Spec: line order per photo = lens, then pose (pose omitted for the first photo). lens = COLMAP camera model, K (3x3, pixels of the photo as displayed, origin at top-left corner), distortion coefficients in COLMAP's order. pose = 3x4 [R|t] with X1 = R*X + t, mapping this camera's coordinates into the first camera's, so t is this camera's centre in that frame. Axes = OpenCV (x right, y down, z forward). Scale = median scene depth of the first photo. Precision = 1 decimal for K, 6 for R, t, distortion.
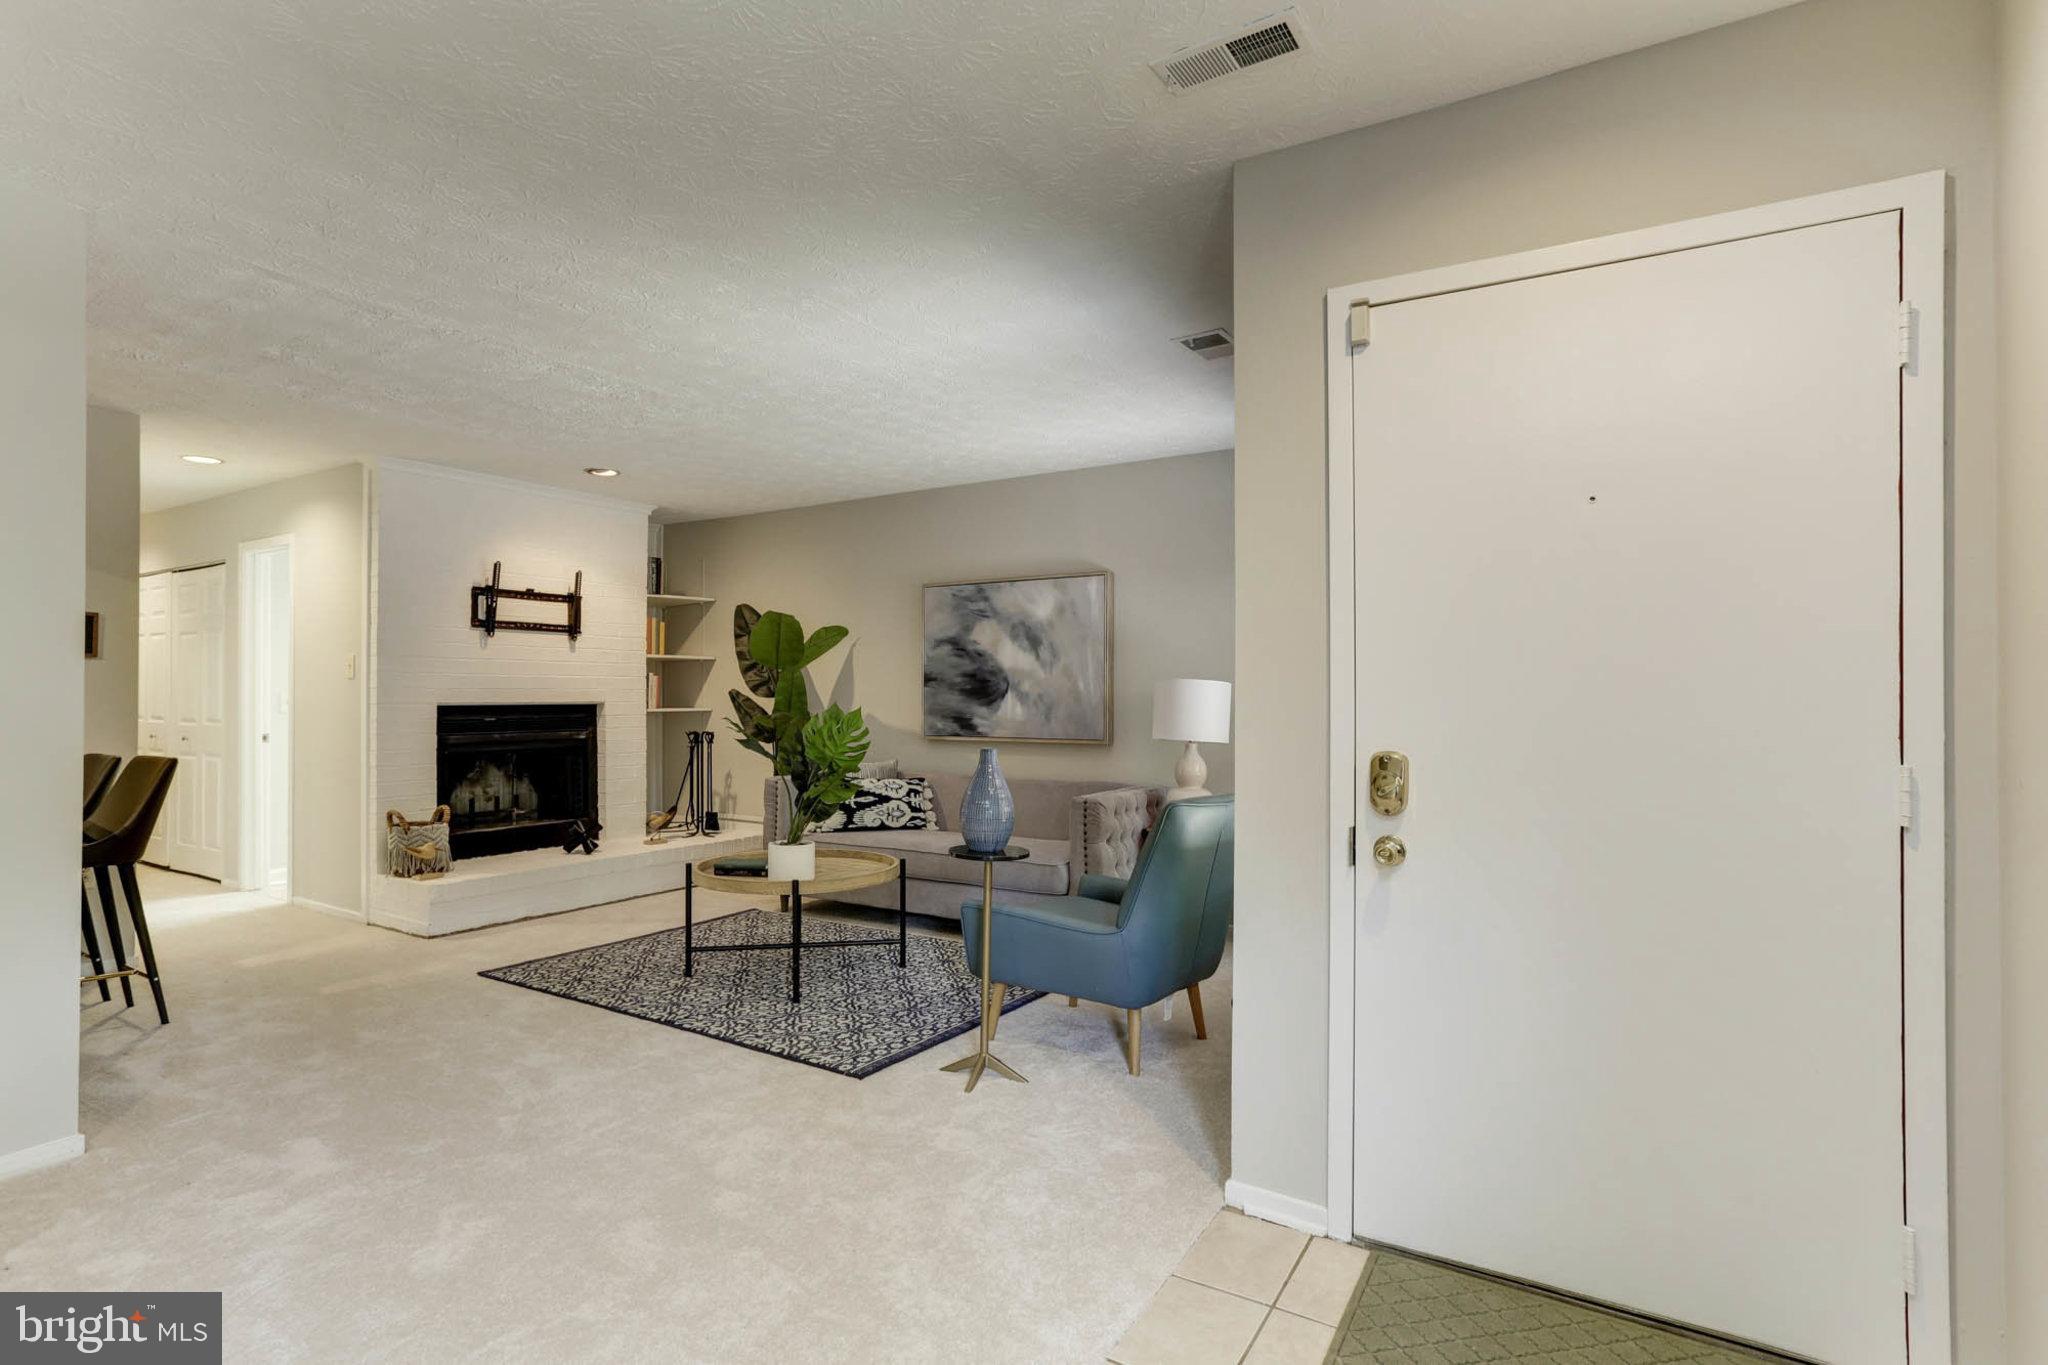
lens RADIAL K [[1018.7, 0, 1024.0], [0, 1018.7, 682.5], [0, 0, 1]] dist [-0.033353, 0.037304]
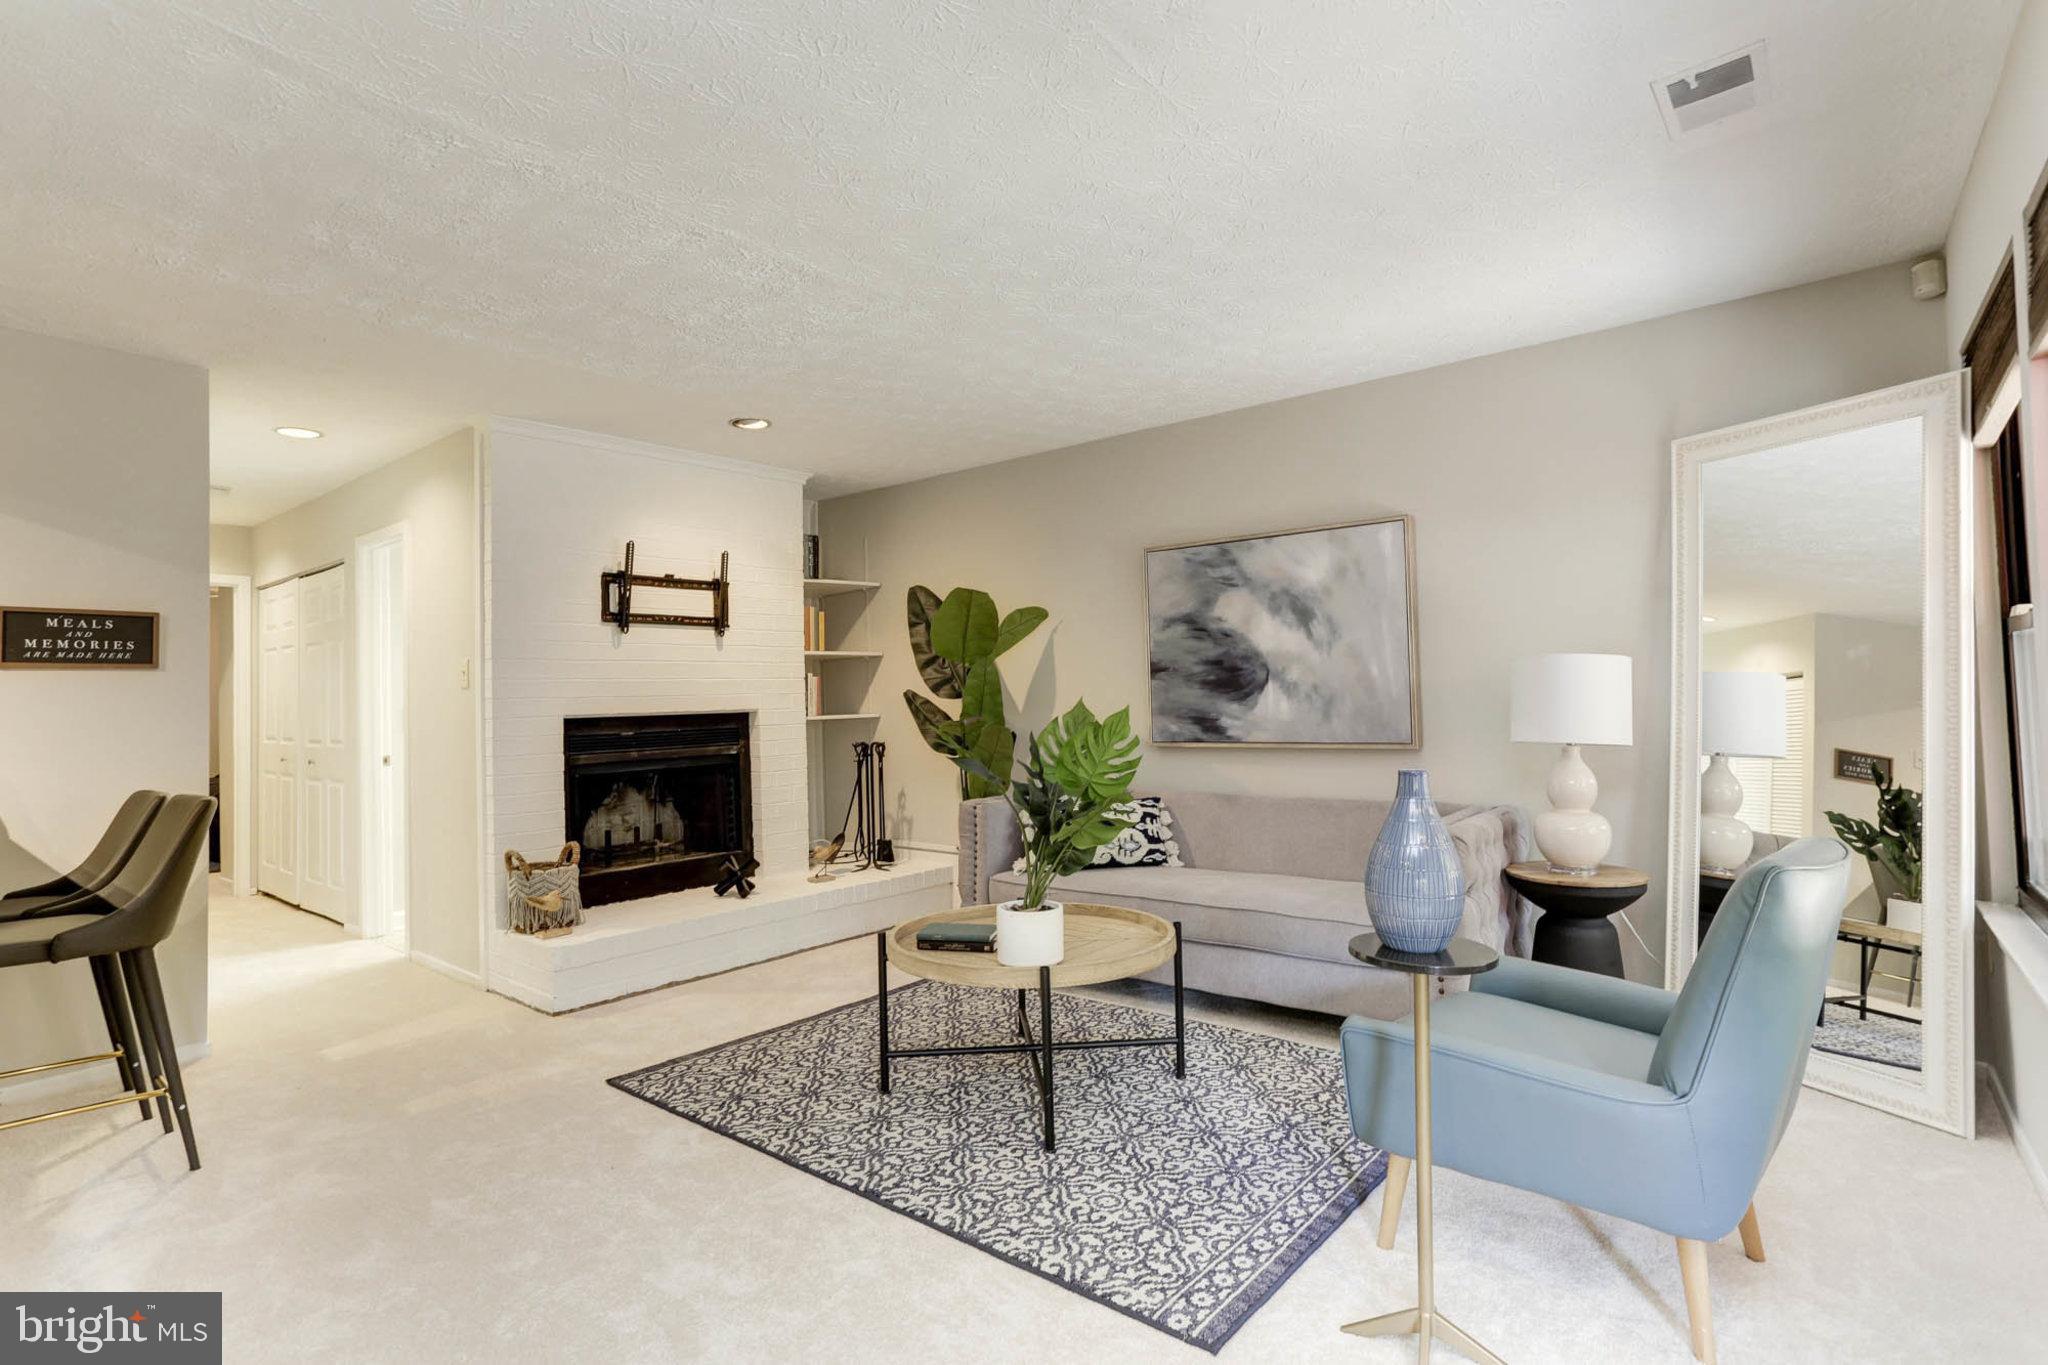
lens RADIAL K [[1016.7, 0, 1013.4], [0, 1016.7, 656.8], [0, 0, 1]] dist [-0.033214, 0.032480]
pose [[0.990033, -0.032317, -0.137077, -0.101467], [0.028819, 0.999208, -0.027427, 0.005506], [0.137855, 0.023203, 0.990181, 0.228369]]
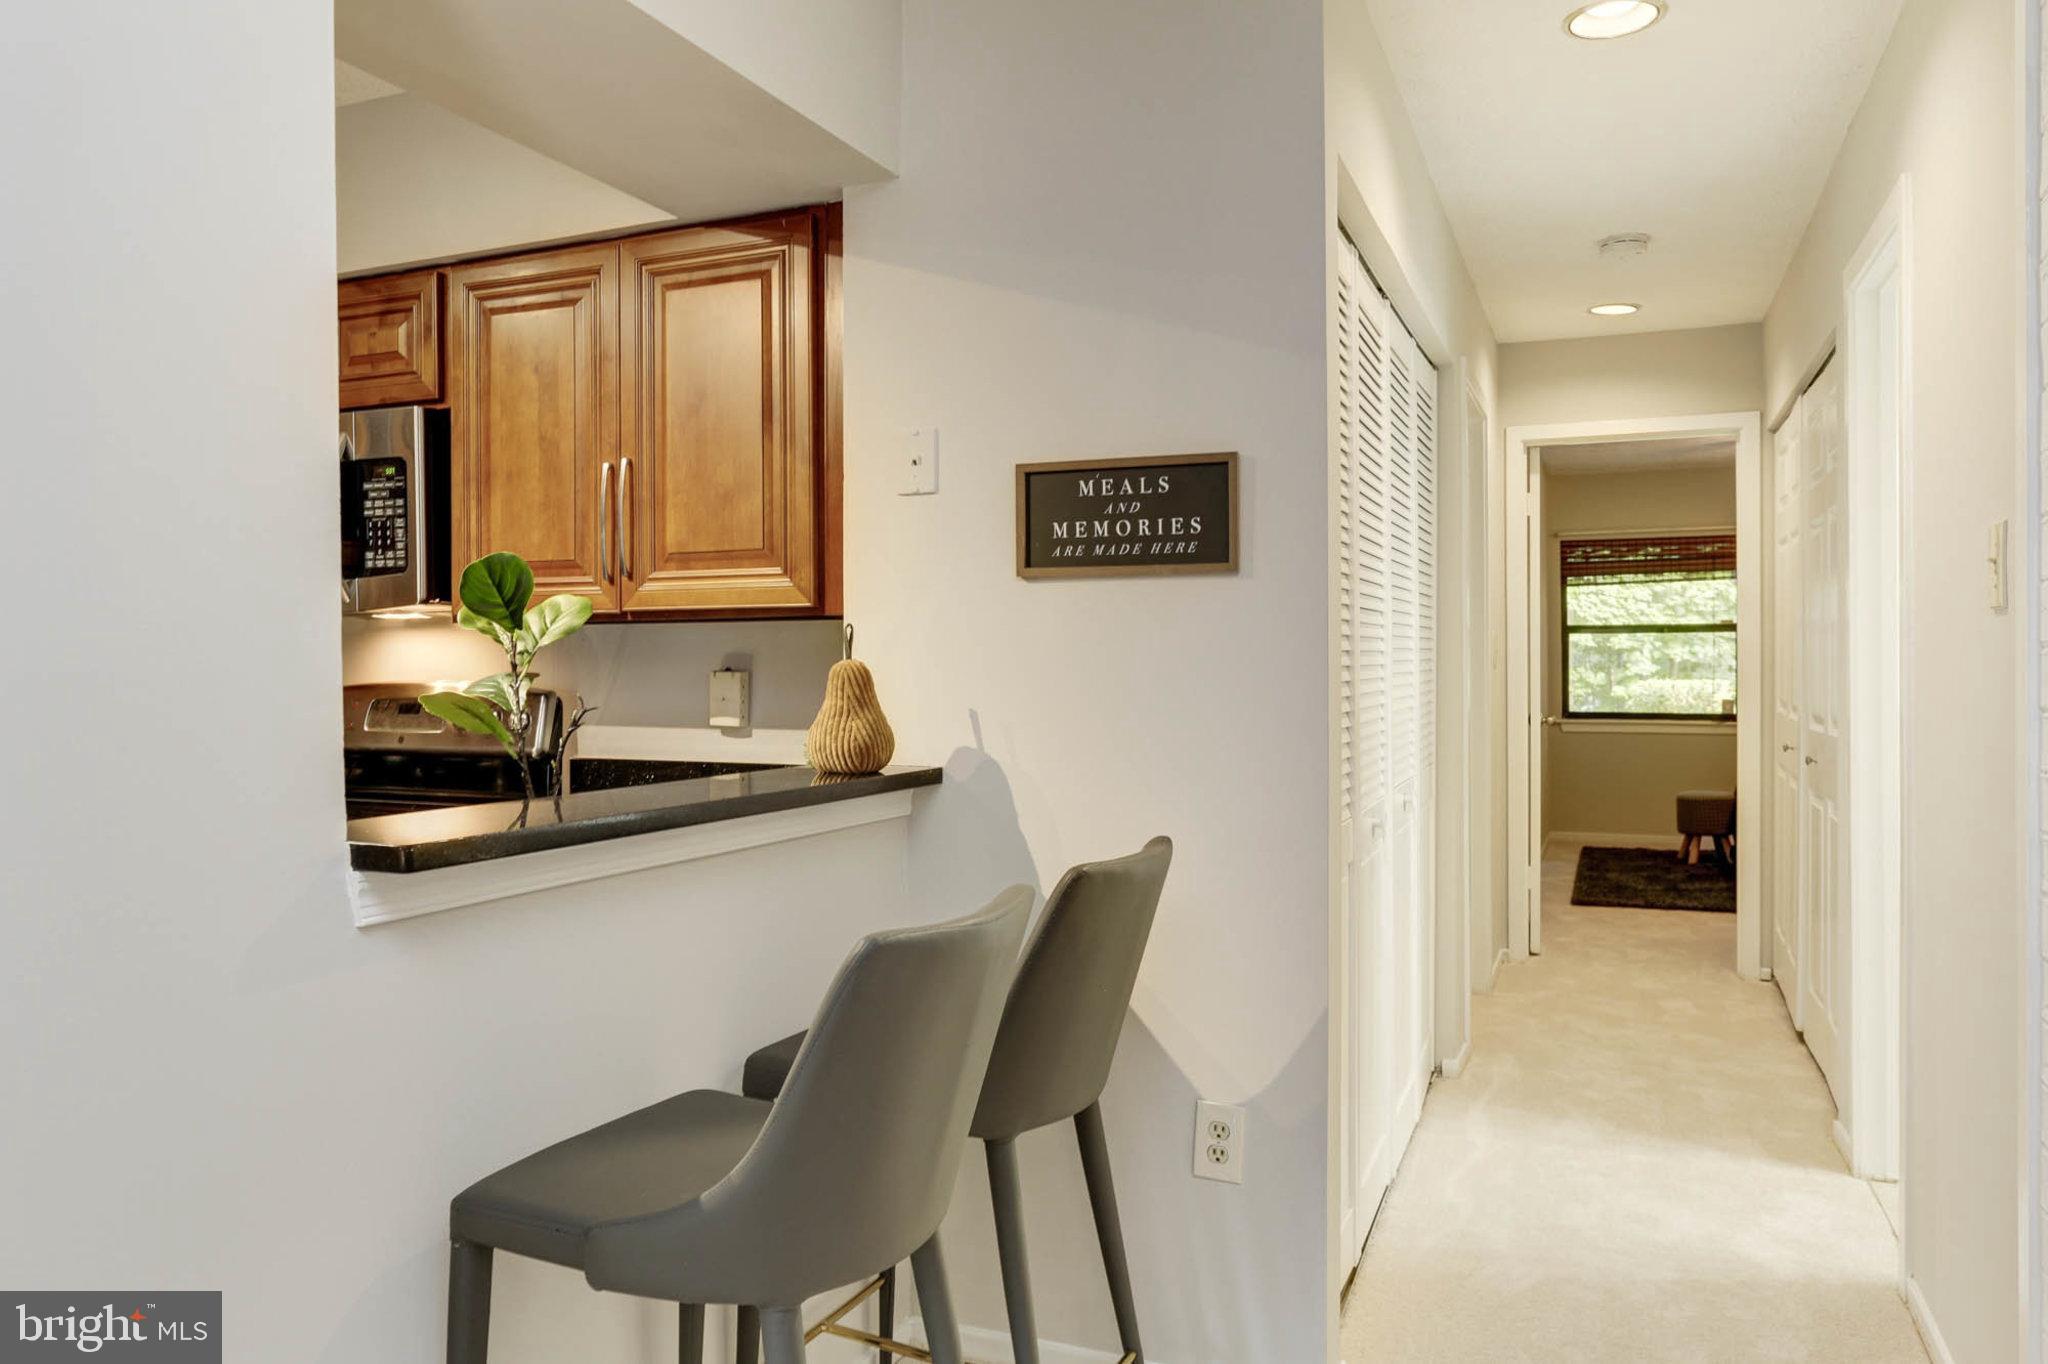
lens RADIAL K [[1398.9, 0, 1016.9], [0, 1398.9, 659.7], [0, 0, 1]] dist [0.000422, 0.000977]
pose [[0.162192, -0.000092, -0.986759, -0.321343], [0.018430, 0.999826, 0.002936, 0.003215], [0.986587, -0.018662, 0.162165, 0.638301]]
